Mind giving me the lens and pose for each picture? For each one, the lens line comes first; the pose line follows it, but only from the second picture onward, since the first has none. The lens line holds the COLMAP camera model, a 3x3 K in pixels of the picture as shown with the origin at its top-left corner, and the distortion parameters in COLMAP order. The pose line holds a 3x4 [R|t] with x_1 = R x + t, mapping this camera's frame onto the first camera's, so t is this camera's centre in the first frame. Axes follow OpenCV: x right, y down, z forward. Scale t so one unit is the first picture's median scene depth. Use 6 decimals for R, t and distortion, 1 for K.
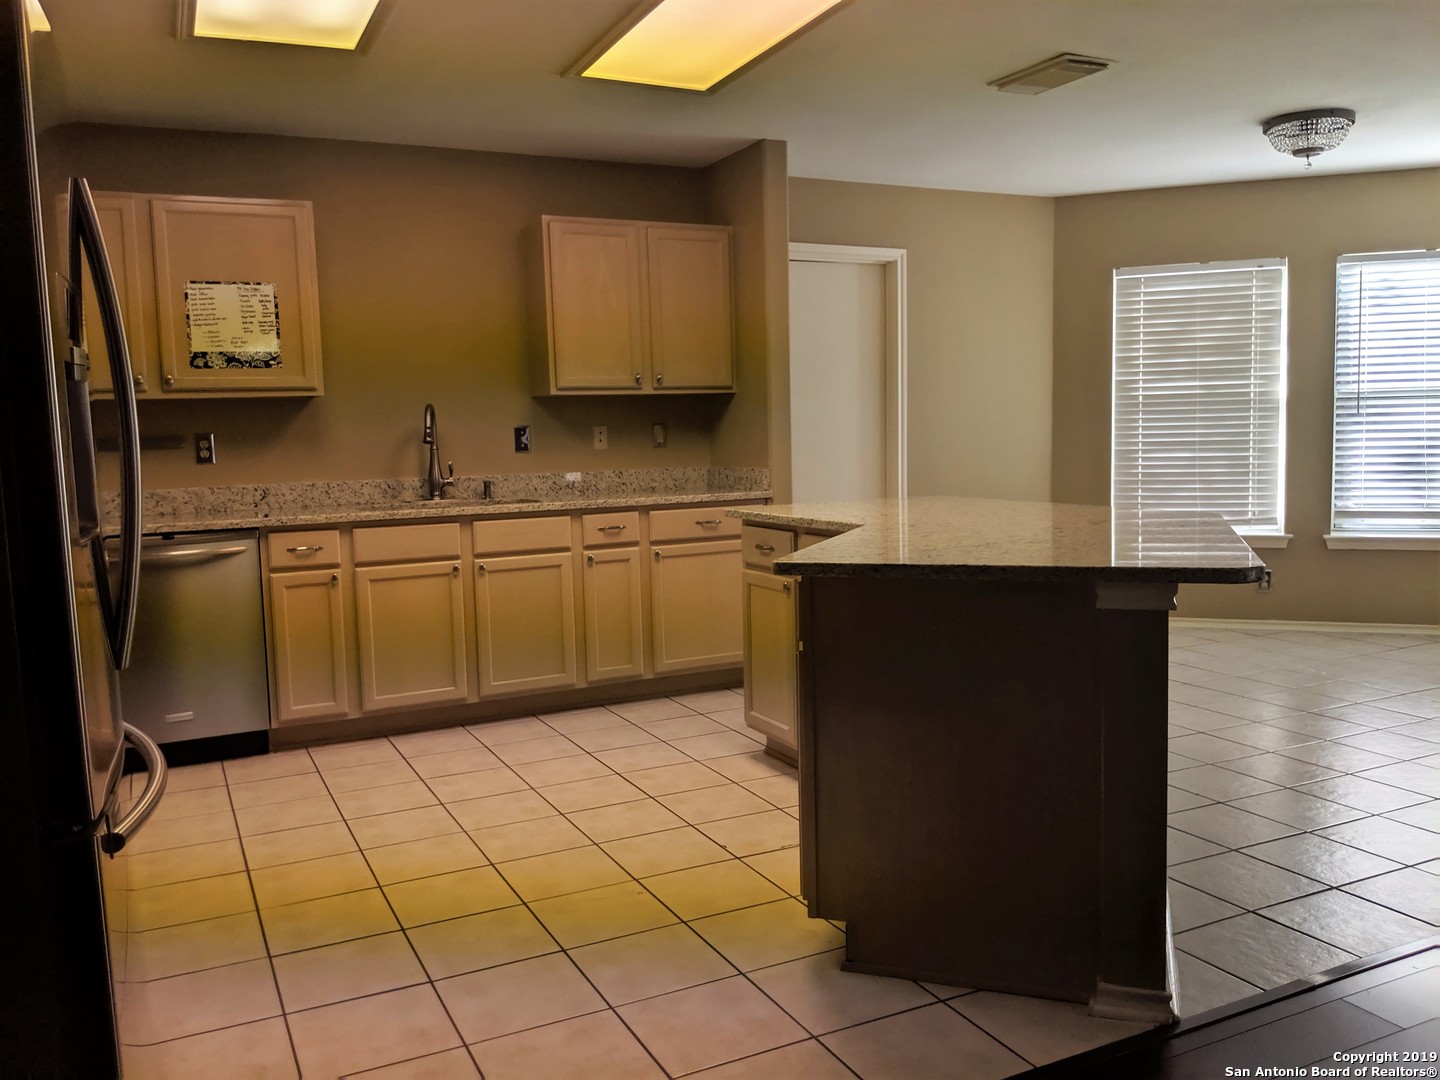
lens RADIAL K [[1152.5, 0, 715.5], [0, 1152.5, 538.3], [0, 0, 1]] dist [0.022336, -0.078525]
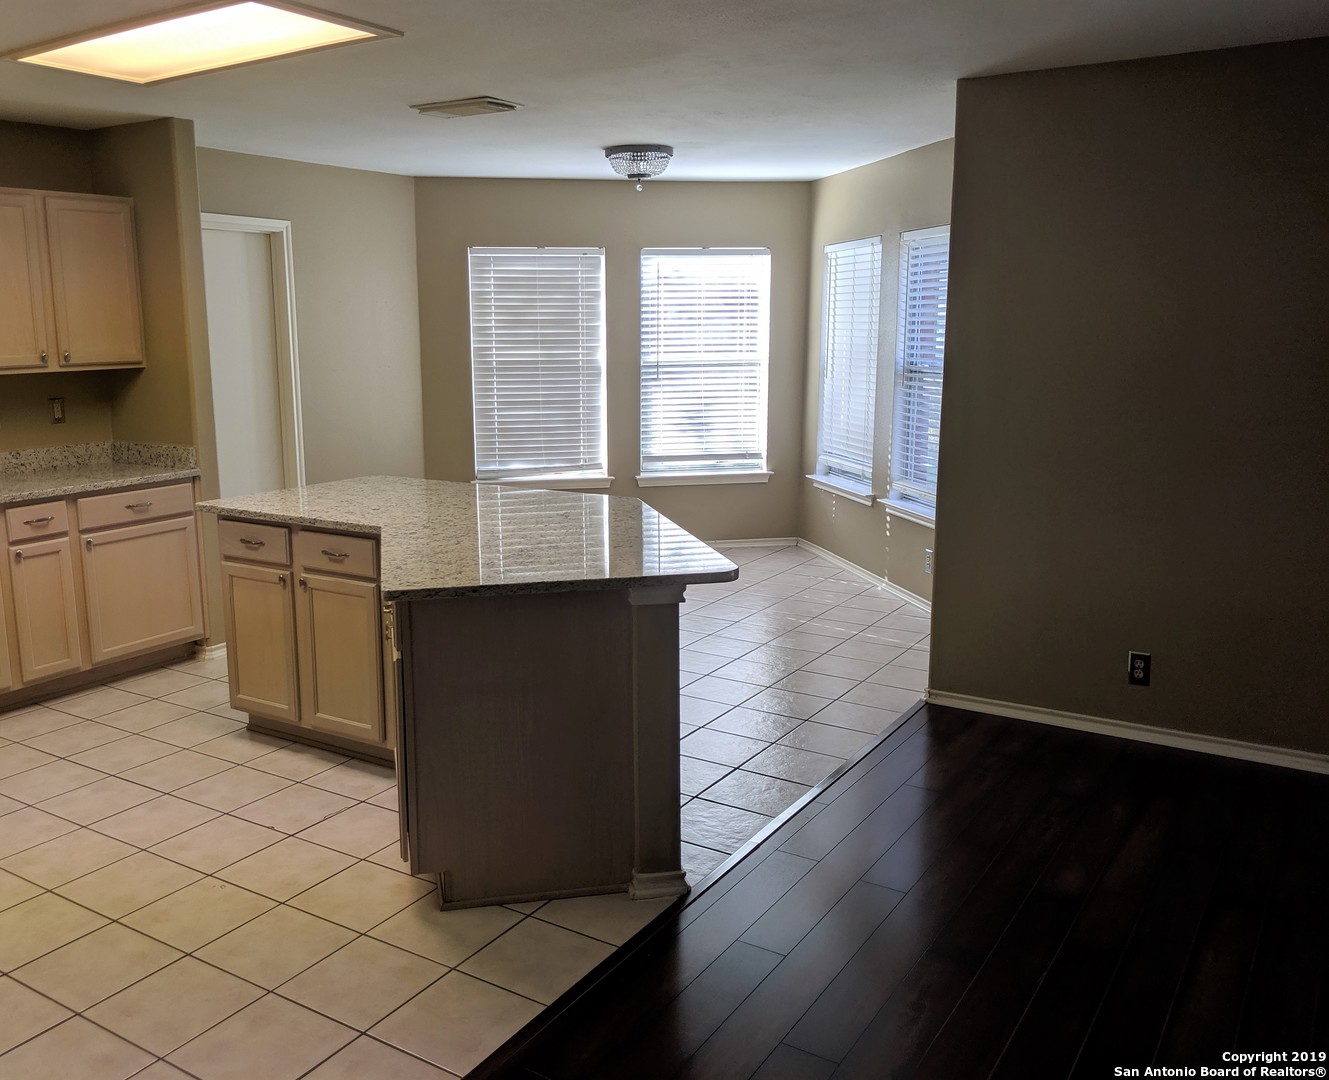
lens RADIAL K [[1141.1, 0, 617.1], [0, 1141.1, 520.7], [0, 0, 1]] dist [0.038467, -0.028962]
pose [[0.857559, -0.064614, 0.510311, -0.152507], [0.031716, 0.996834, 0.072918, -0.057600], [-0.513407, -0.046347, 0.856893, -0.057582]]
